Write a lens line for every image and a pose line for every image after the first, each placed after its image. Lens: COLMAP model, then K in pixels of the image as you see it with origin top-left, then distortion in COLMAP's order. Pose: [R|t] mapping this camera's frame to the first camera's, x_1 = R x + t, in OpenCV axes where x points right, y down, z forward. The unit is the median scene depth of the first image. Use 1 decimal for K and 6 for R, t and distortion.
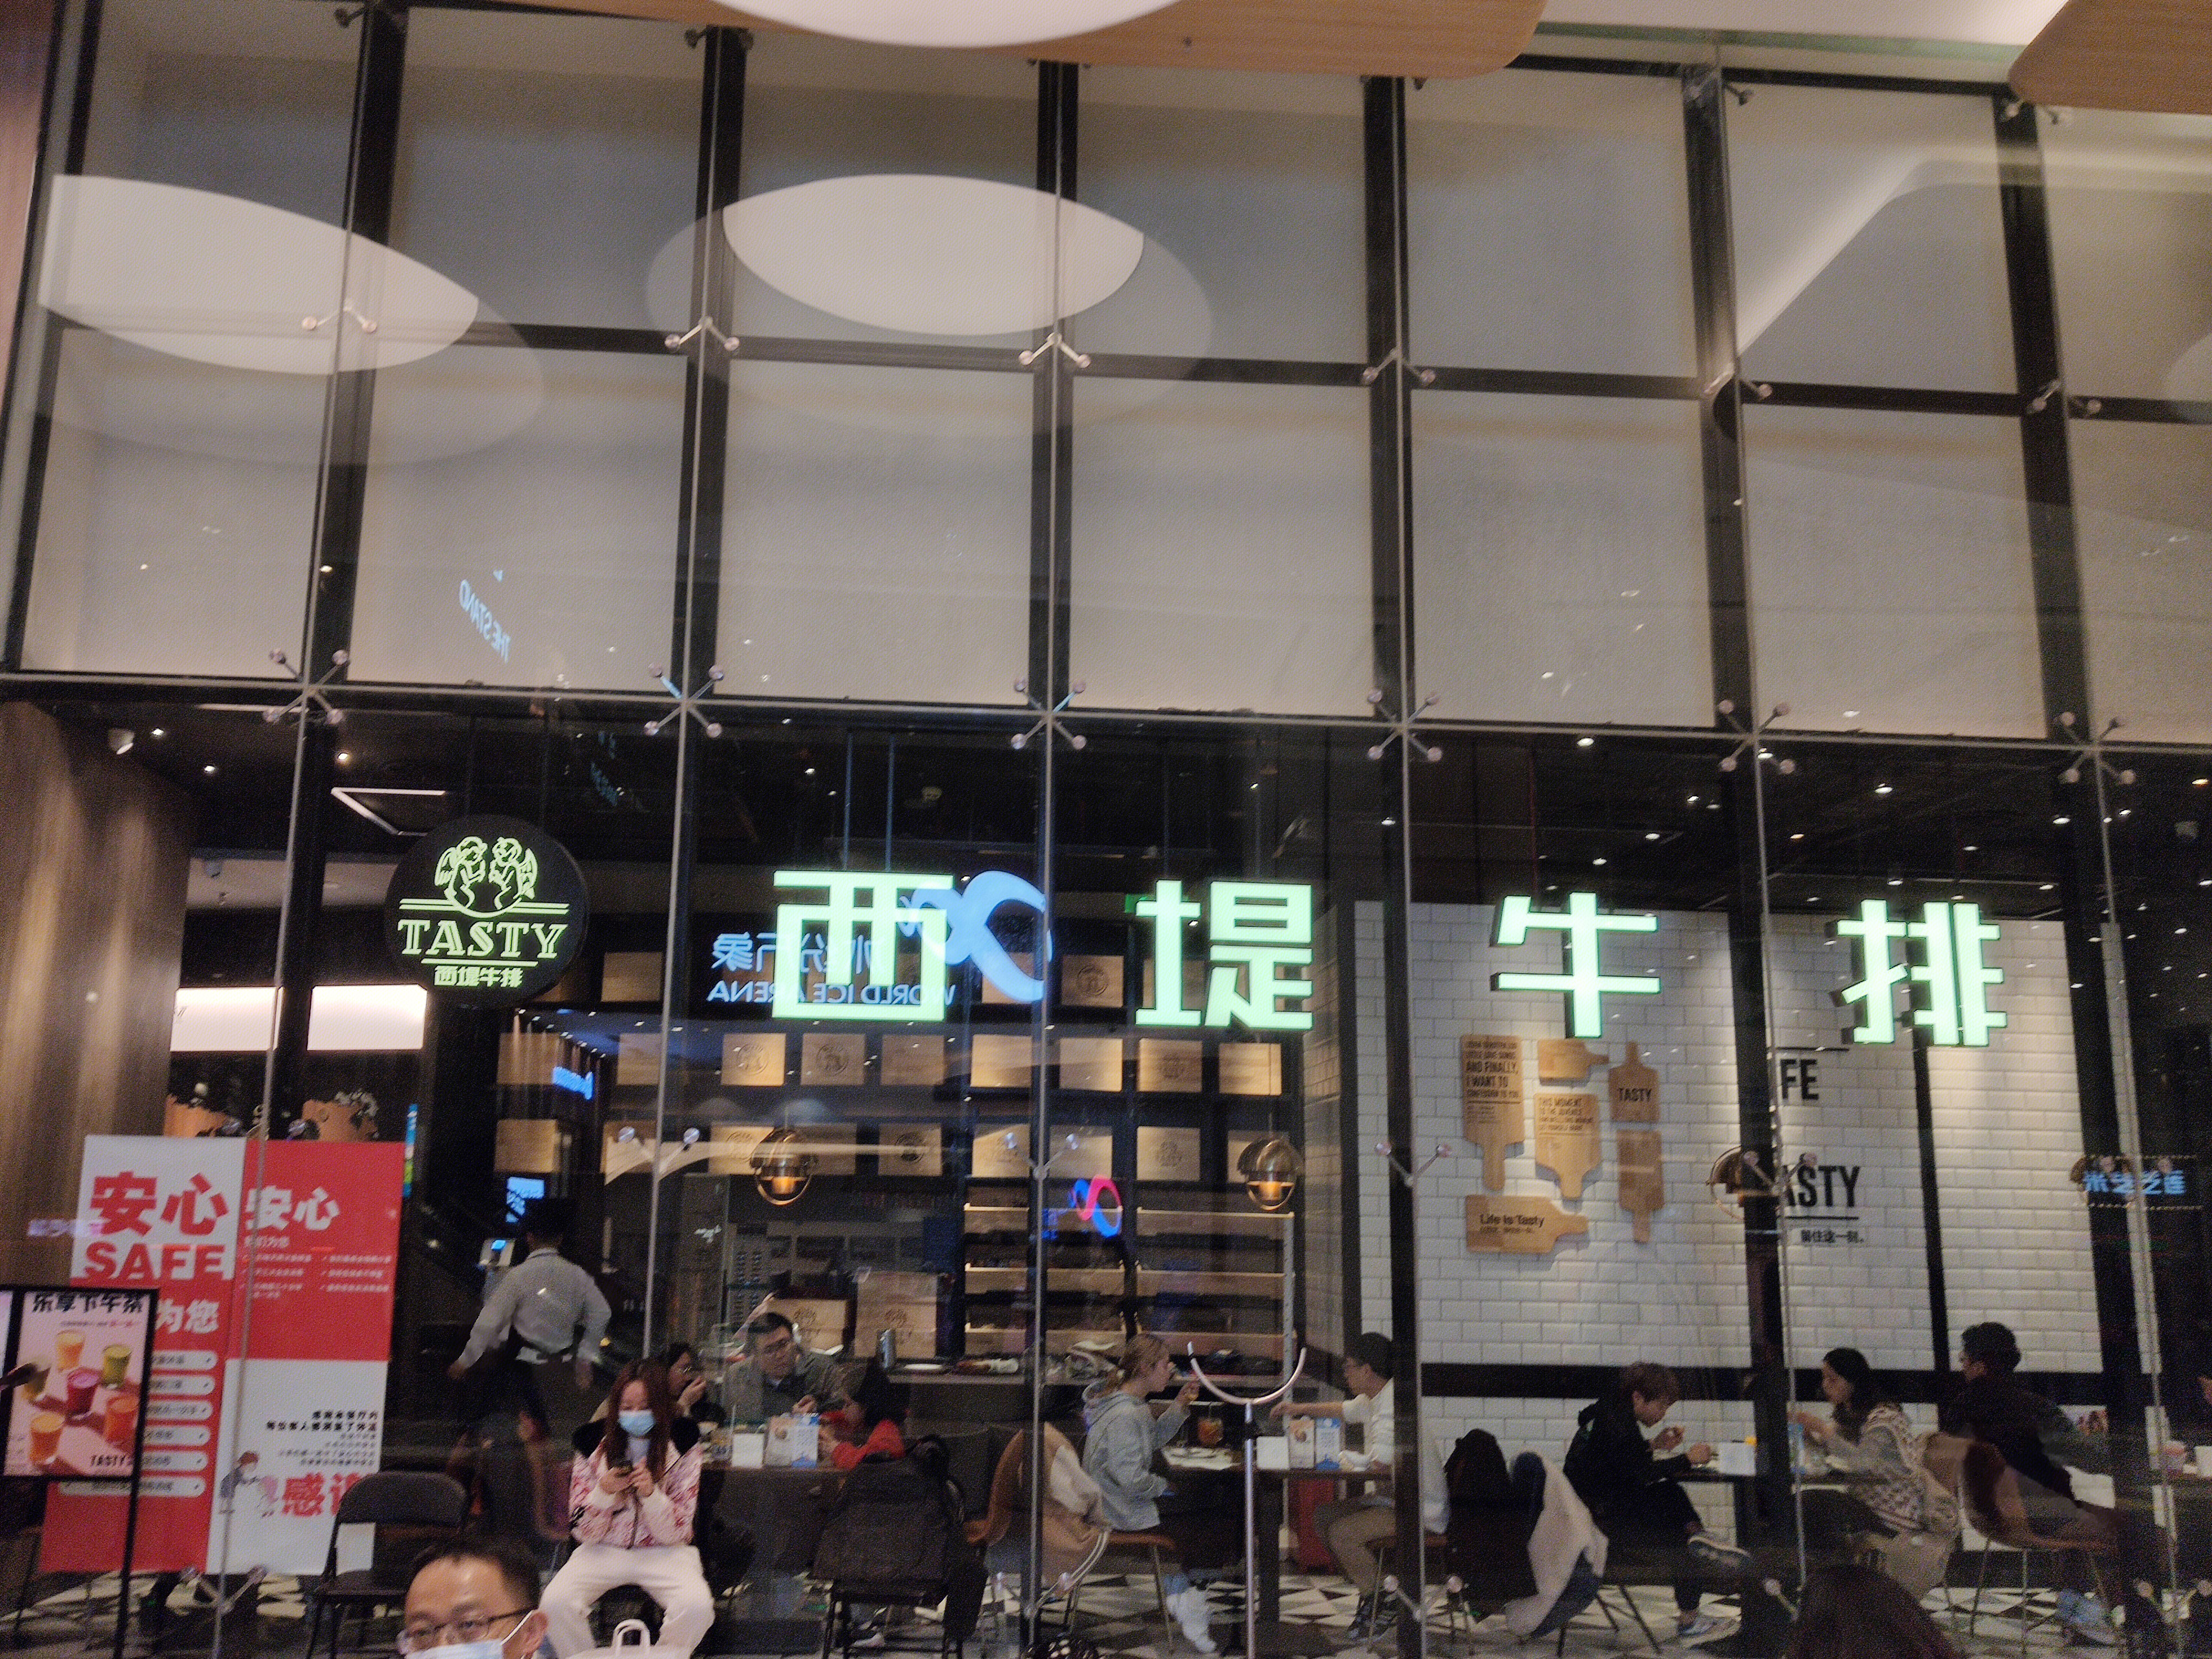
lens RADIAL K [[1867.9, 0, 1106.2], [0, 1867.9, 819.8], [0, 0, 1]] dist [0.019268, -0.000521]
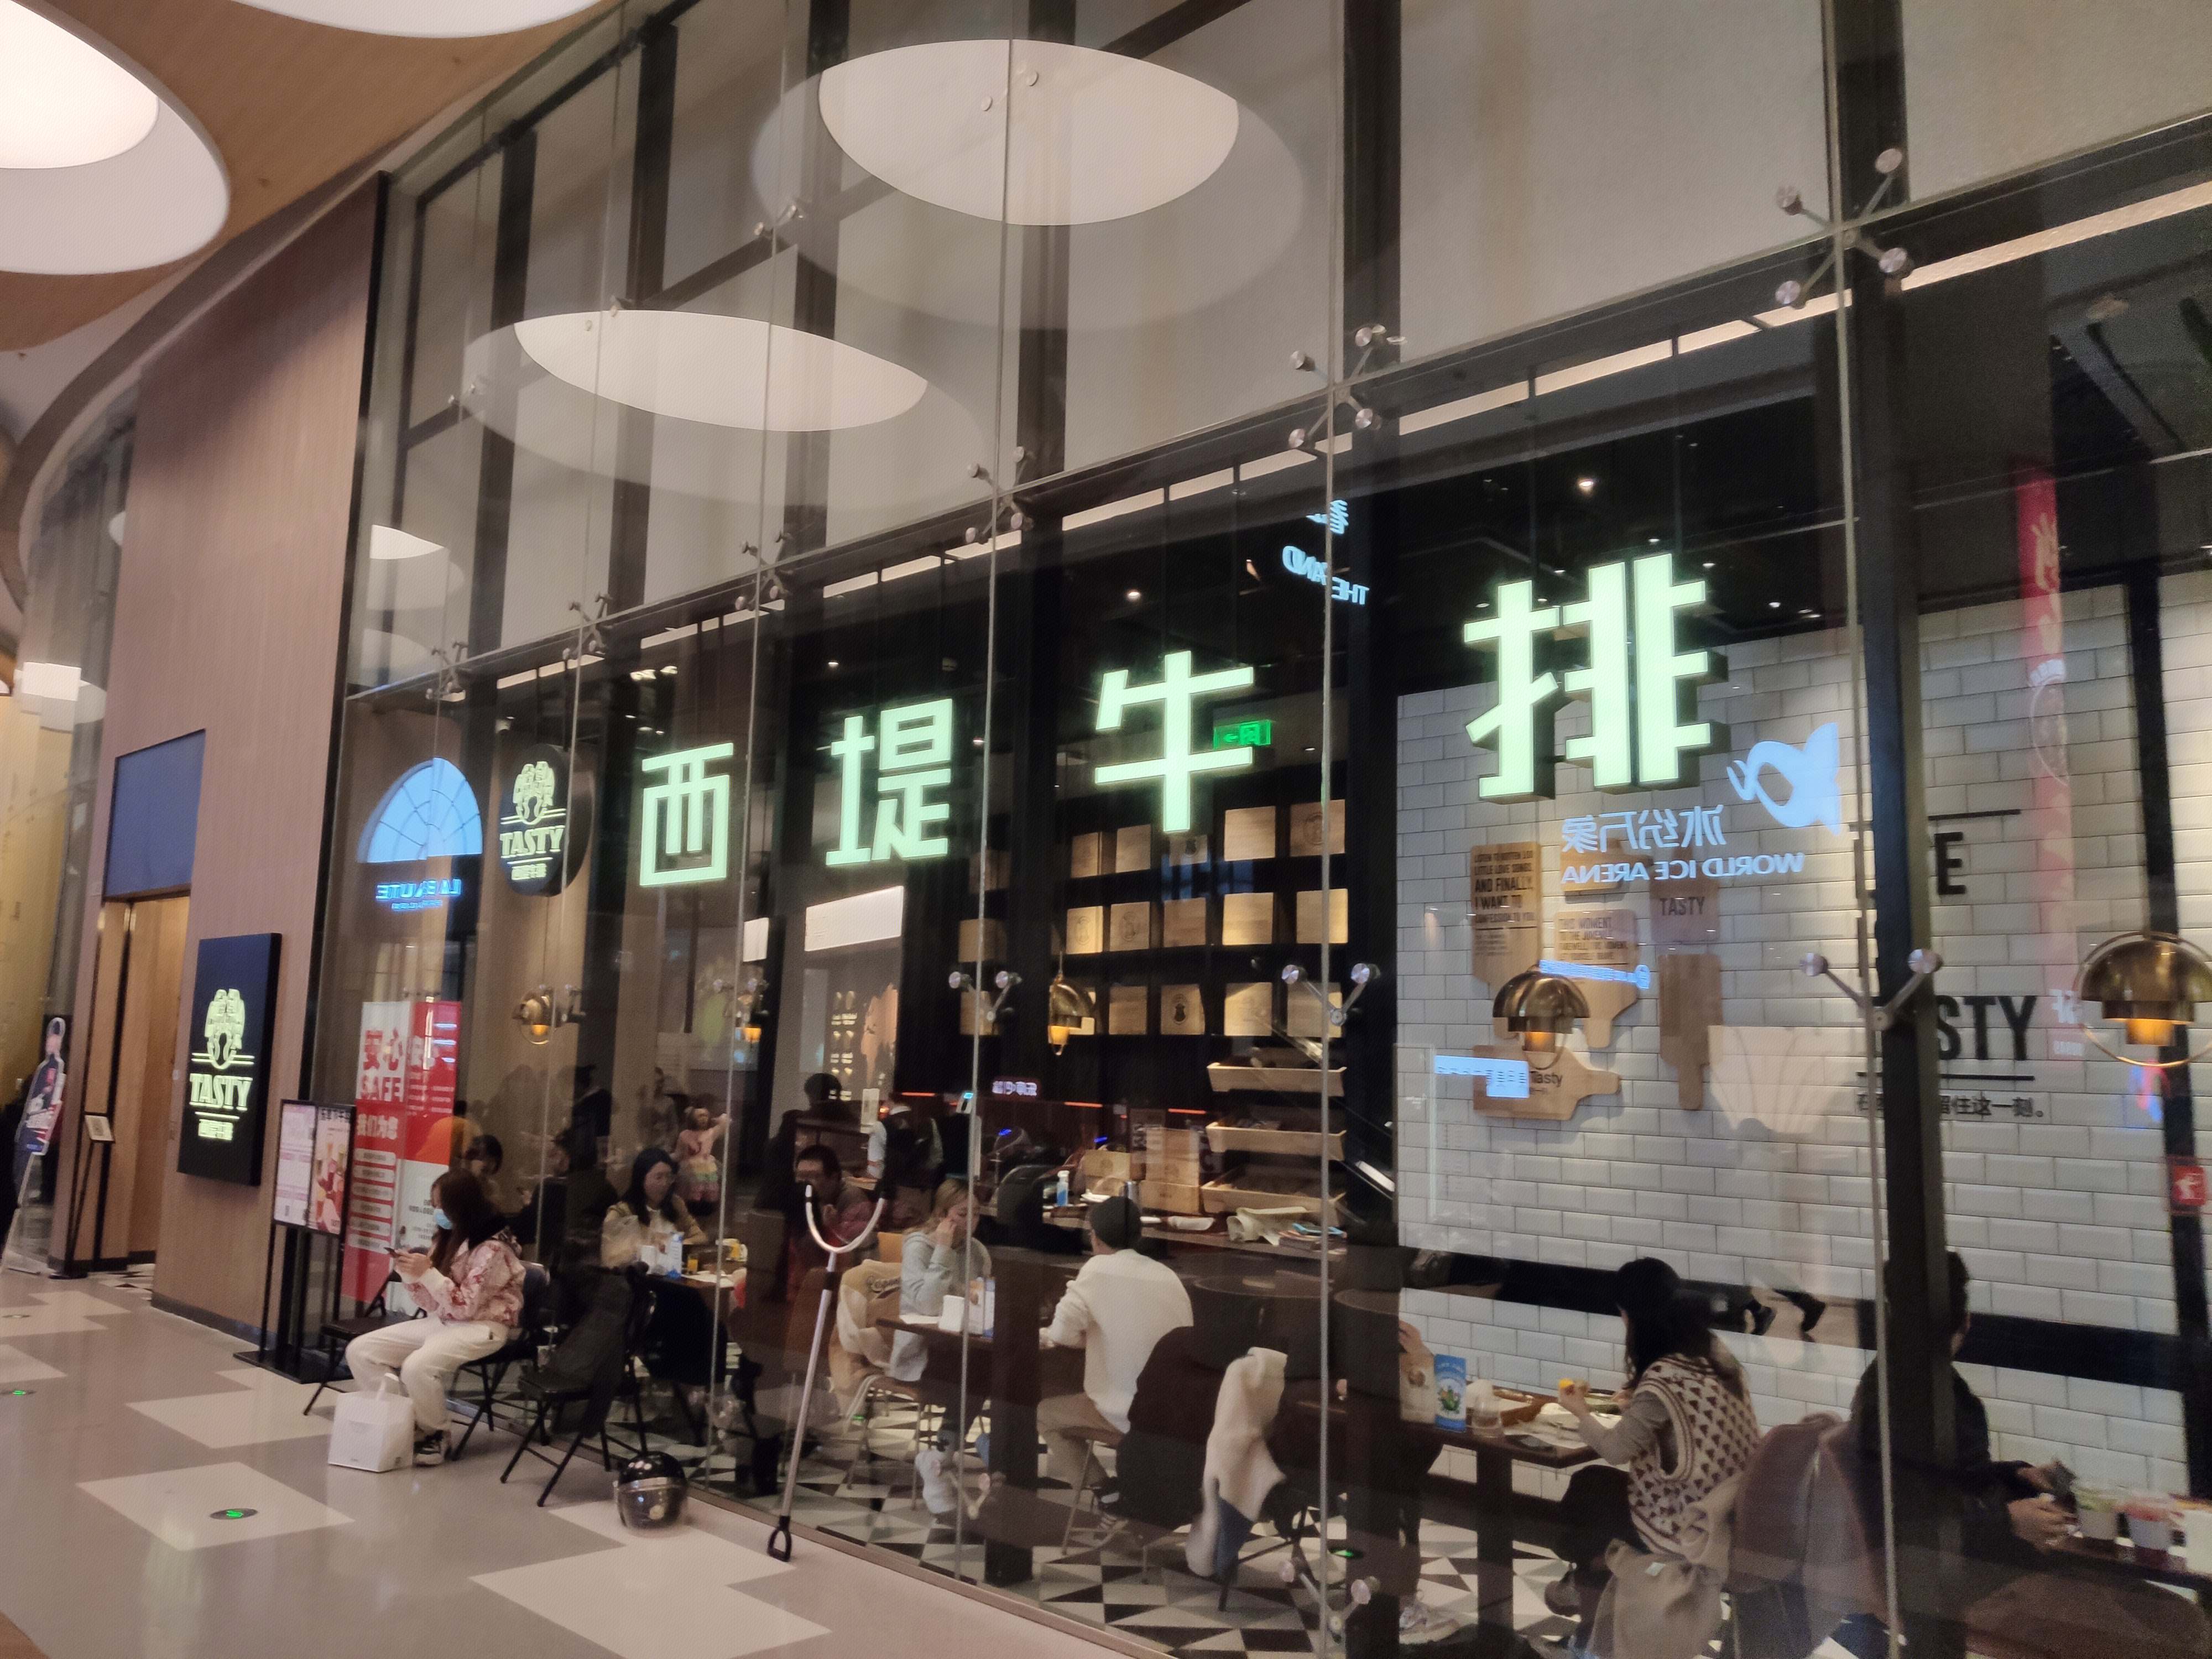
lens RADIAL K [[1672.8, 0, 1106.5], [0, 1672.8, 841.6], [0, 0, 1]] dist [0.010272, -0.003891]
pose [[0.676822, -0.096841, -0.729749, 0.731300], [0.133023, 0.991079, -0.008145, 0.118775], [0.724028, -0.091561, 0.683666, 0.487975]]
